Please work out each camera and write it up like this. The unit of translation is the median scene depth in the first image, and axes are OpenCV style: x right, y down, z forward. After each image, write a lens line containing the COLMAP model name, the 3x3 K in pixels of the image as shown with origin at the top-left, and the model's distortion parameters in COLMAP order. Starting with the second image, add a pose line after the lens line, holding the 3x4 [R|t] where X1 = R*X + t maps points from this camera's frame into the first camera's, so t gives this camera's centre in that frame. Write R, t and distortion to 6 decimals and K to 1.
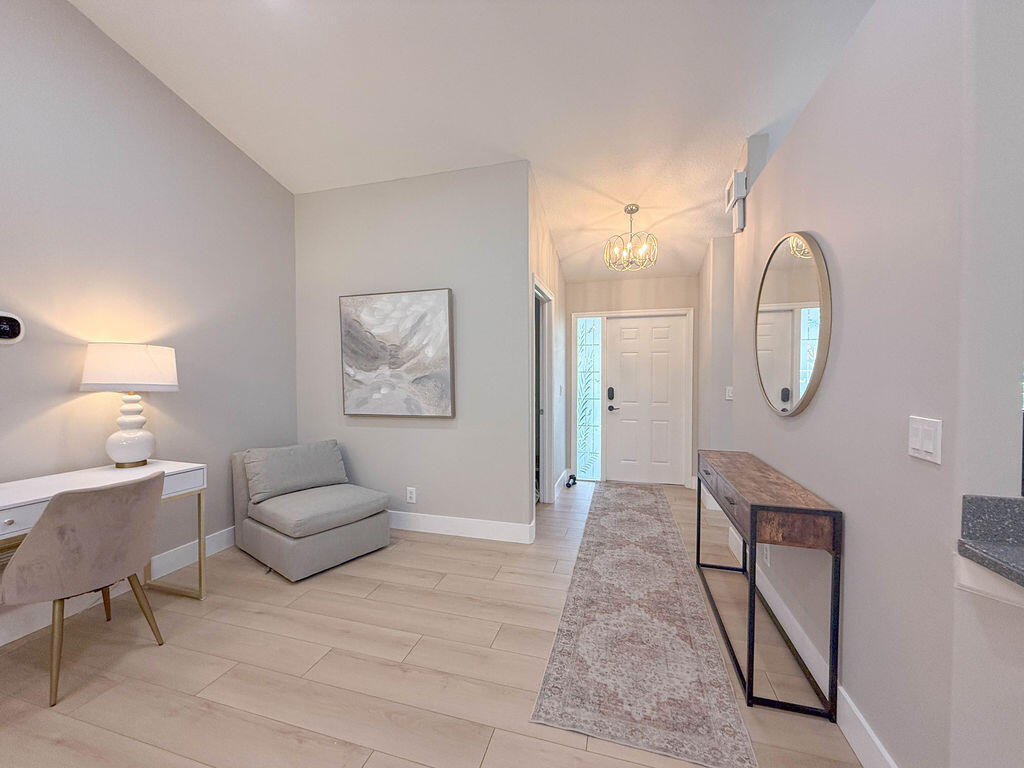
lens RADIAL K [[408.3, 0, 508.8], [0, 408.3, 383.1], [0, 0, 1]] dist [-0.000016, 0.000516]
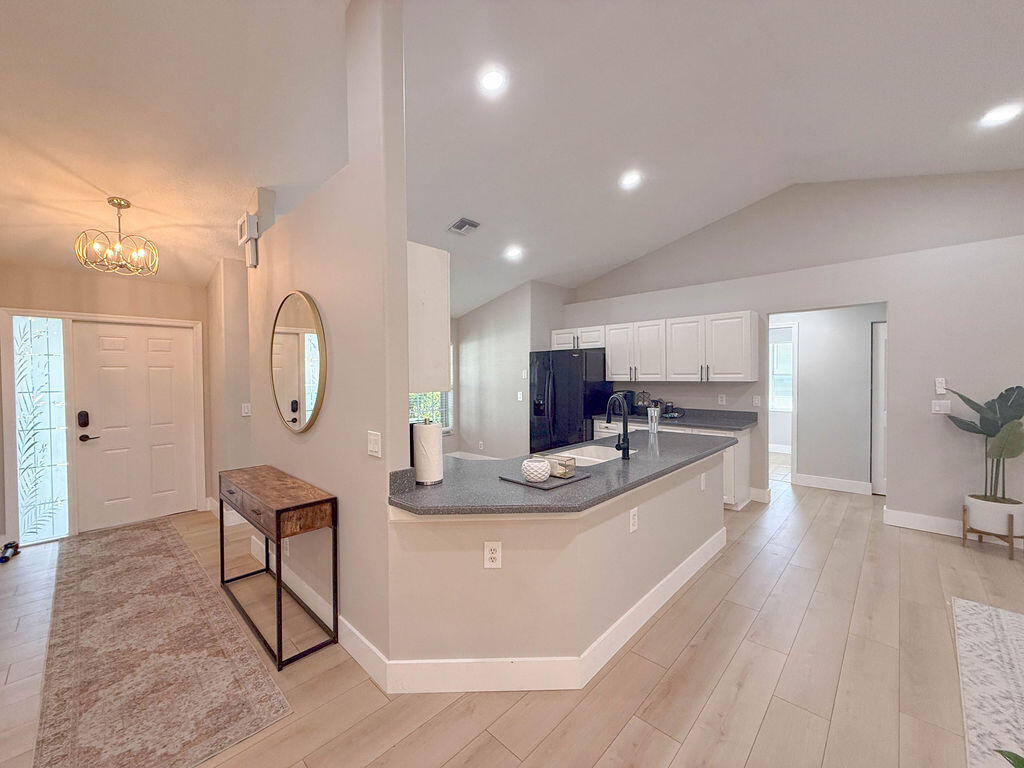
lens RADIAL K [[408.3, 0, 508.8], [0, 408.3, 383.1], [0, 0, 1]] dist [-0.000016, 0.000516]
pose [[0.466896, -0.020670, 0.884071, -0.086113], [0.027403, 0.999585, 0.008899, -0.041989], [-0.883888, 0.020071, 0.467268, -0.111856]]
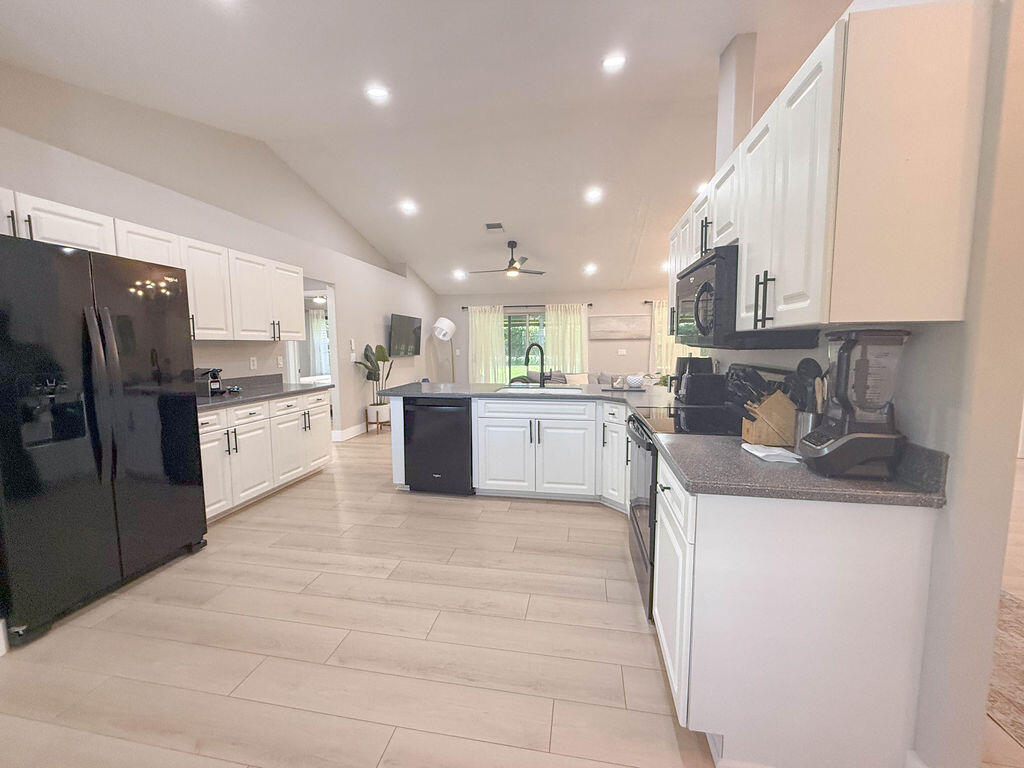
lens RADIAL K [[408.3, 0, 508.8], [0, 408.3, 383.1], [0, 0, 1]] dist [-0.000016, 0.000516]
pose [[-0.995068, 0.017953, -0.097555, 0.943950], [0.006298, 0.992935, 0.118491, -0.029902], [0.098993, 0.117292, -0.988151, 1.218224]]
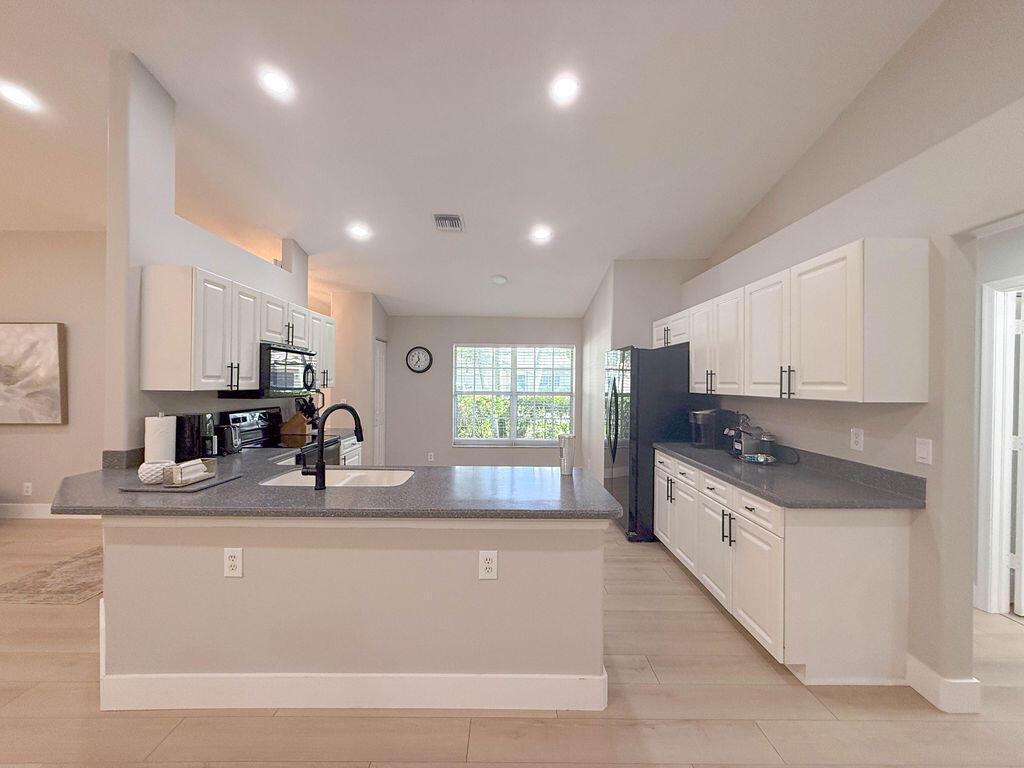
lens RADIAL K [[408.3, 0, 508.8], [0, 408.3, 383.1], [0, 0, 1]] dist [-0.000016, 0.000516]
pose [[0.959289, 0.009902, 0.282253, 0.827838], [-0.004983, 0.999823, -0.018142, -0.027812], [-0.282383, 0.015997, 0.959168, -0.605608]]
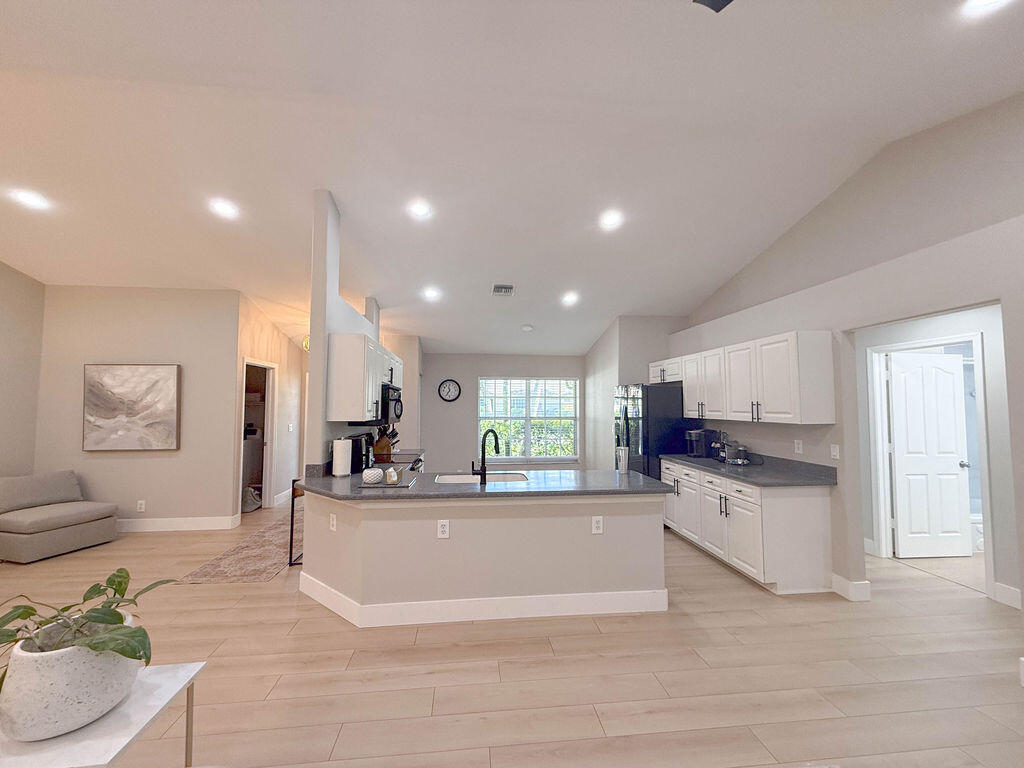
lens RADIAL K [[408.3, 0, 508.8], [0, 408.3, 383.1], [0, 0, 1]] dist [-0.000016, 0.000516]
pose [[0.926750, 0.023060, 0.374970, 0.422983], [0.004838, 0.997299, -0.073291, -0.044003], [-0.375647, 0.069736, 0.924135, -0.860124]]
